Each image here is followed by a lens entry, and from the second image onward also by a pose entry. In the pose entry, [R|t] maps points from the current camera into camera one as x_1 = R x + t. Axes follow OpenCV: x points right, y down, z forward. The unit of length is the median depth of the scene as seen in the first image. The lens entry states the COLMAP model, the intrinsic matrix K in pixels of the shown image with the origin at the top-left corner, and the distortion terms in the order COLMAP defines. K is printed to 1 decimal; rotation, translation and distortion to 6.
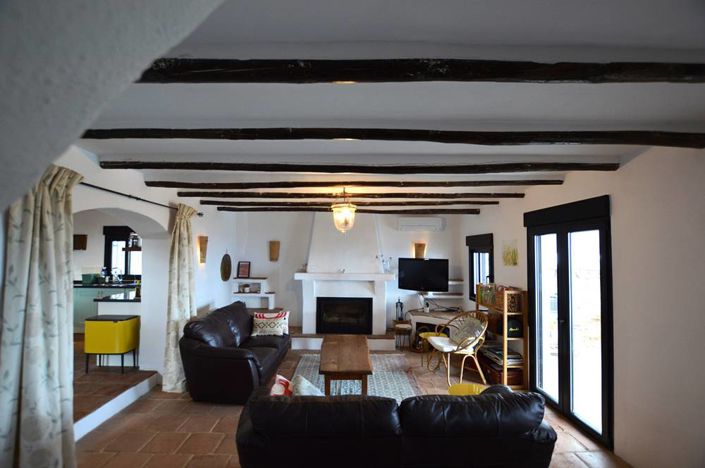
lens RADIAL K [[312.5, 0, 349.2], [0, 312.5, 240.5], [0, 0, 1]] dist [-0.026184, 0.000312]
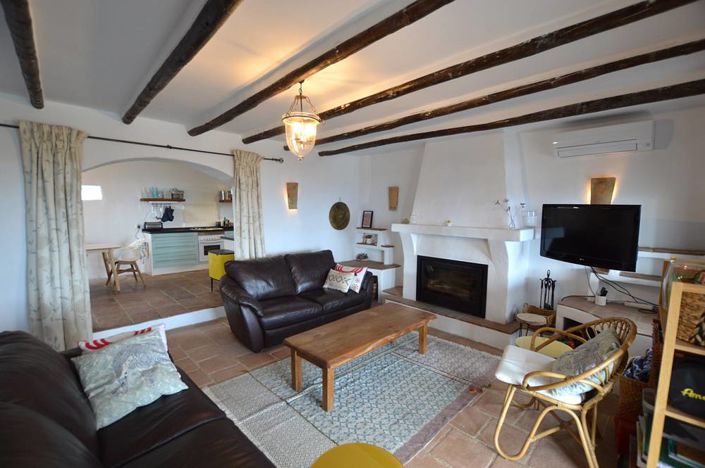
lens RADIAL K [[312.5, 0, 349.2], [0, 312.5, 240.5], [0, 0, 1]] dist [-0.026184, 0.000312]
pose [[0.696602, 0.070547, -0.713981, 0.331717], [0.025800, 0.992047, 0.123195, 0.044339], [0.716994, -0.104238, 0.689242, 0.348175]]
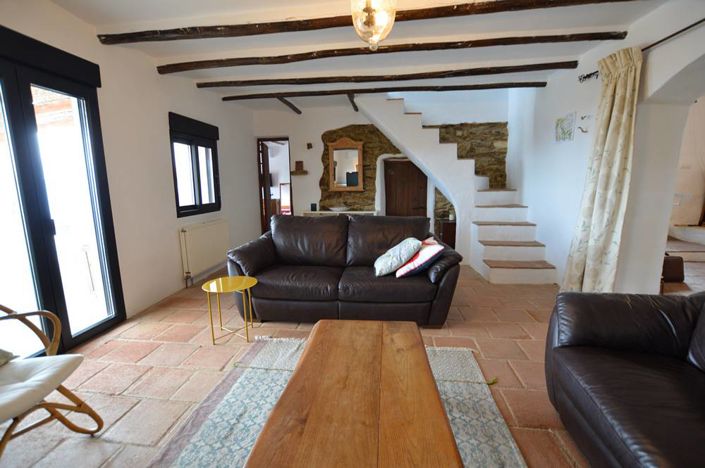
lens RADIAL K [[312.5, 0, 349.2], [0, 312.5, 240.5], [0, 0, 1]] dist [-0.026184, 0.000312]
pose [[-0.992798, -0.014678, 0.118898, -0.020595], [0.001760, 0.990572, 0.136979, 0.118931], [-0.119787, 0.136202, -0.983412, 0.881496]]
